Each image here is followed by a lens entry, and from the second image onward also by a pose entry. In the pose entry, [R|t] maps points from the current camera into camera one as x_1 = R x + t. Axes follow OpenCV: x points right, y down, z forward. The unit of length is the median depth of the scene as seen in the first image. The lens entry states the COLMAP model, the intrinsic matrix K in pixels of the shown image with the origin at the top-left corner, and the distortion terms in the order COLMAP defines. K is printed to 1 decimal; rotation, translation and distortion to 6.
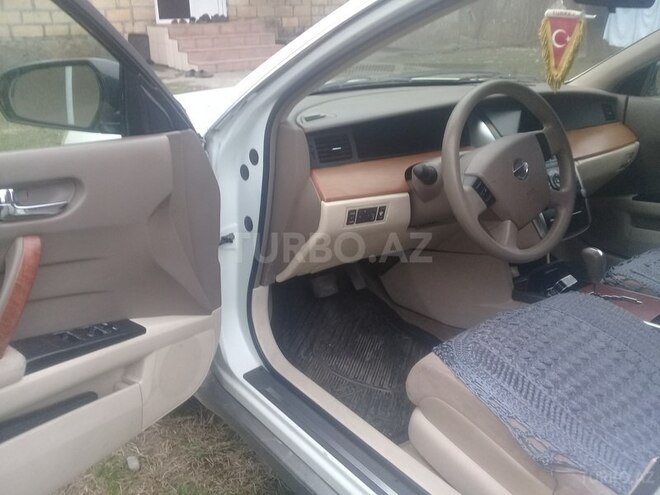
lens RADIAL K [[625.1, 0, 329.9], [0, 625.1, 247.8], [0, 0, 1]] dist [0.024880, 0.000000]
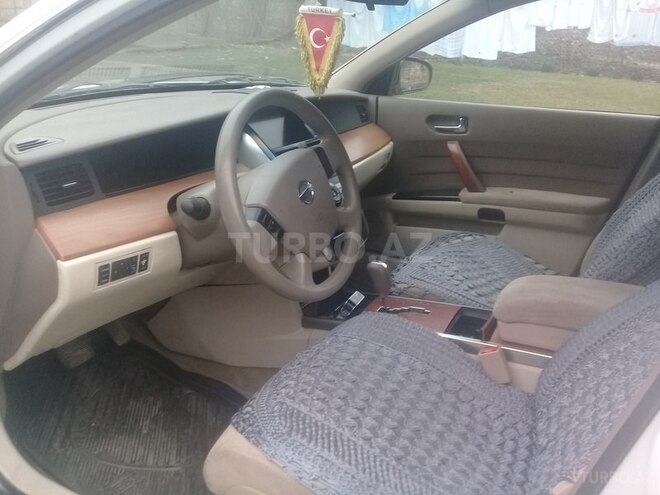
lens RADIAL K [[625.1, 0, 330.7], [0, 625.1, 247.5], [0, 0, 1]] dist [0.024880, 0.000000]
pose [[0.917477, -0.123099, 0.378261, 0.003328], [0.121606, 0.992185, 0.027934, -0.063904], [-0.378744, 0.020370, 0.925277, 0.185227]]
